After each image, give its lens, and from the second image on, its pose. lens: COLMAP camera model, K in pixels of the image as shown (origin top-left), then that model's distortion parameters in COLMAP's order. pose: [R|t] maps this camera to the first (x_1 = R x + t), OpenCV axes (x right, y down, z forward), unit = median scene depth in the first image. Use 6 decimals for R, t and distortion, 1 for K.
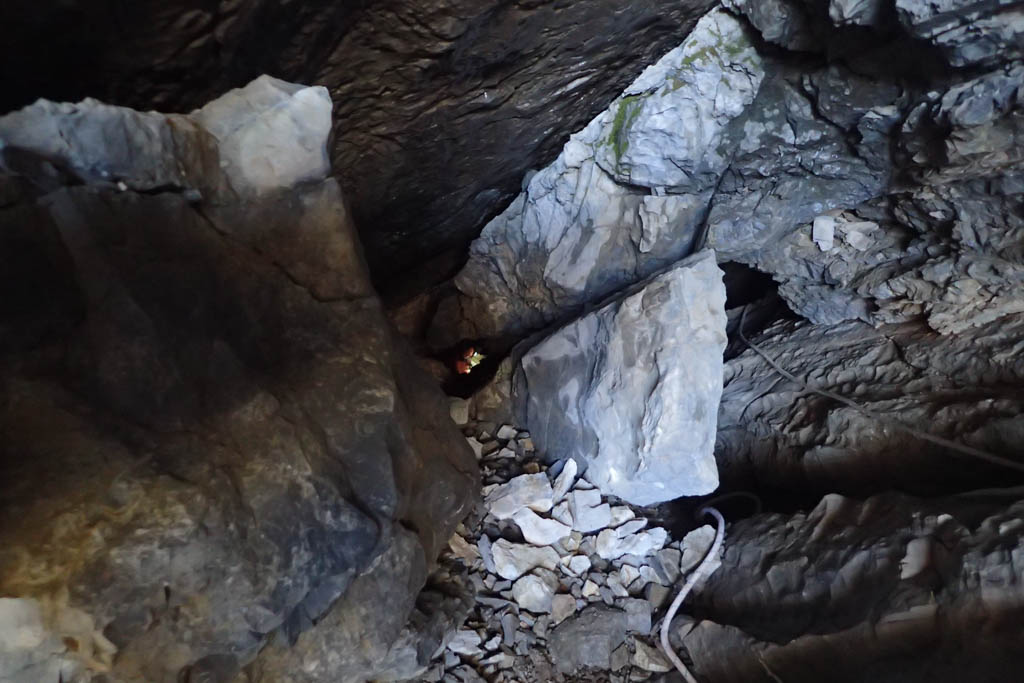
lens RADIAL K [[762.6, 0, 514.2], [0, 762.6, 325.8], [0, 0, 1]] dist [0.003373, -0.002835]
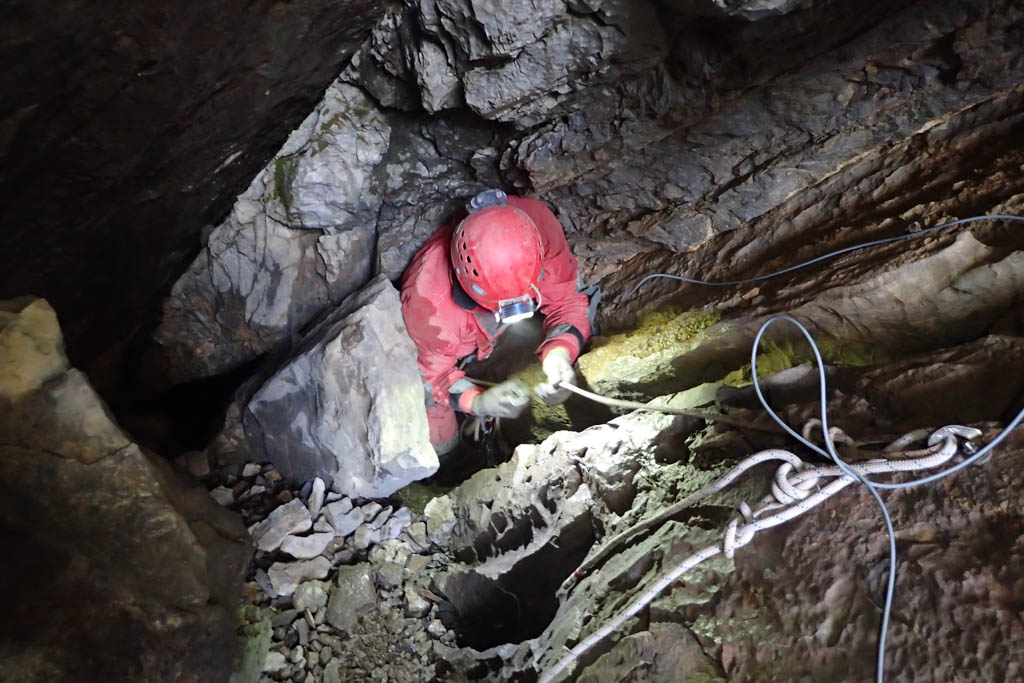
lens RADIAL K [[762.6, 0, 518.1], [0, 762.6, 325.9], [0, 0, 1]] dist [0.003373, -0.002835]
pose [[0.896710, -0.259872, 0.358298, -0.006008], [0.240723, 0.965642, 0.097920, -0.089622], [-0.371434, -0.001556, 0.928458, -0.185235]]
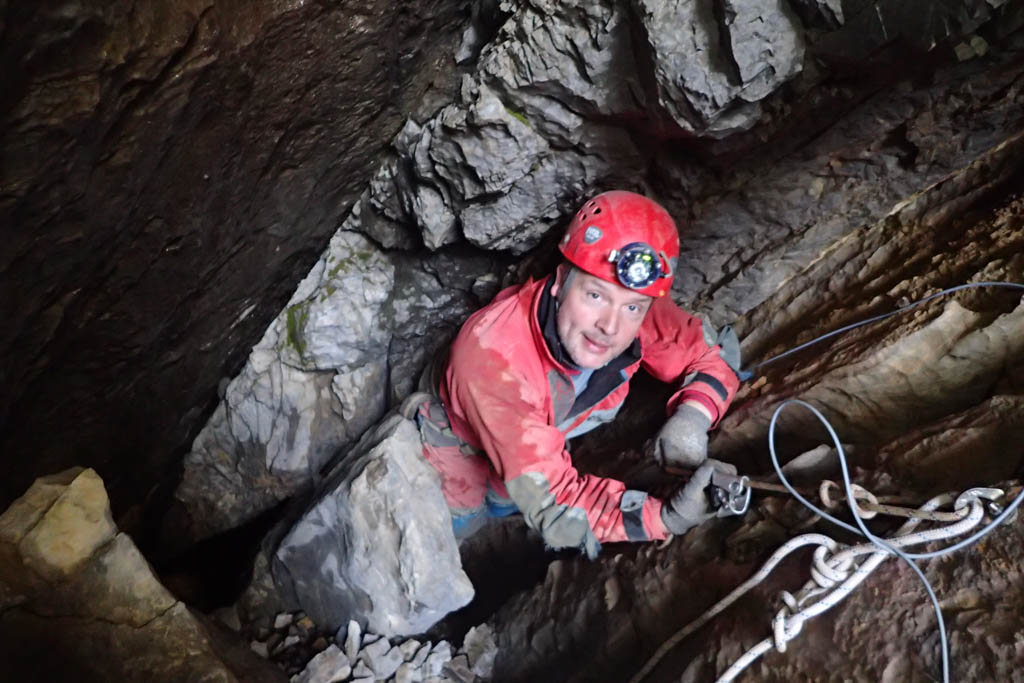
lens RADIAL K [[762.6, 0, 516.9], [0, 762.6, 324.3], [0, 0, 1]] dist [0.003373, -0.002835]
pose [[0.866341, -0.306465, 0.394375, -0.025030], [0.353204, 0.934213, -0.049931, -0.096063], [-0.353128, 0.182552, 0.917592, -0.210116]]
